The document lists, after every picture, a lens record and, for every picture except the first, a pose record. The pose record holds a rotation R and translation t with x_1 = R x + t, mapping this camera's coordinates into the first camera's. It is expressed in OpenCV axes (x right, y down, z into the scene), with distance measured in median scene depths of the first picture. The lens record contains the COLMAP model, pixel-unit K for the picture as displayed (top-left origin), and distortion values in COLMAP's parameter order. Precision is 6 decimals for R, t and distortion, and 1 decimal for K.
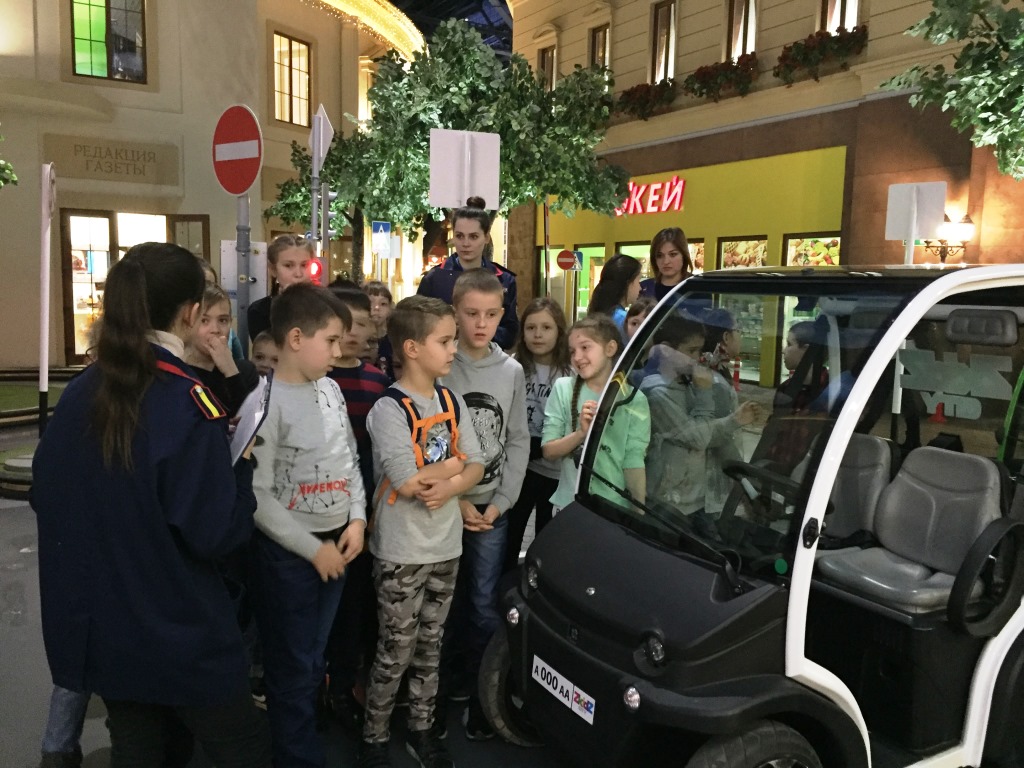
lens RADIAL K [[874.8, 0, 512.0], [0, 874.8, 384.0], [0, 0, 1]] dist [0.044138, -0.005134]
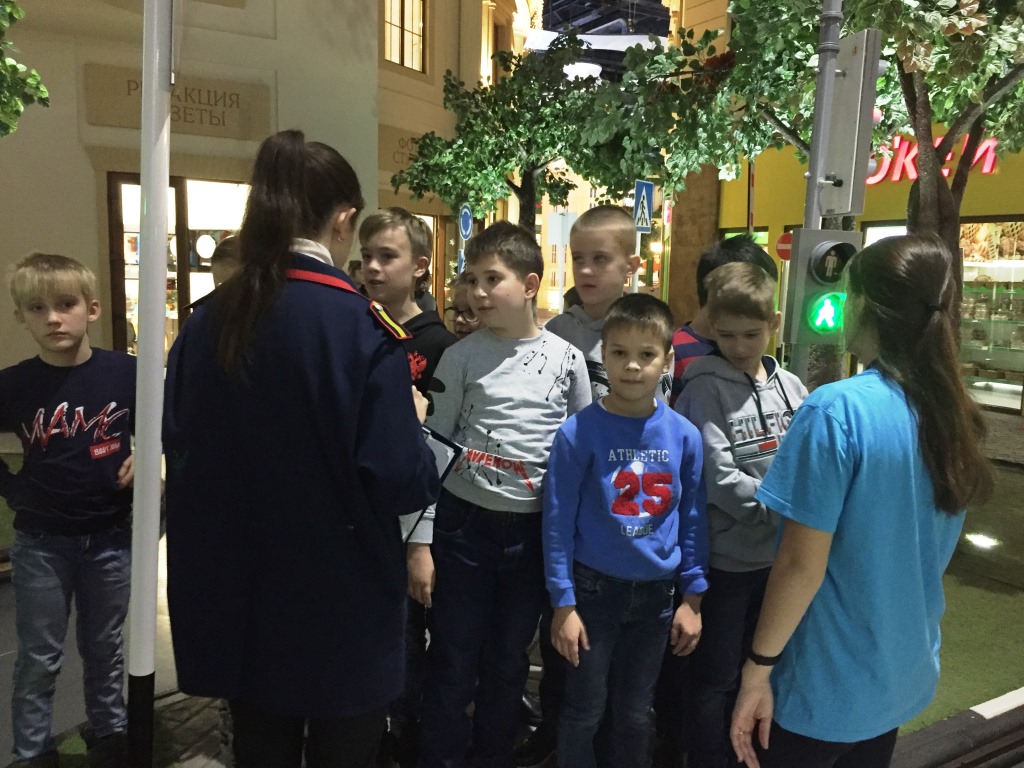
lens RADIAL K [[874.8, 0, 512.0], [0, 874.8, 384.0], [0, 0, 1]] dist [0.044138, -0.005134]
pose [[0.999699, 0.005350, -0.023947, -0.166429], [-0.005043, 0.999904, 0.012874, -0.040338], [0.024013, -0.012749, 0.999630, 0.295638]]
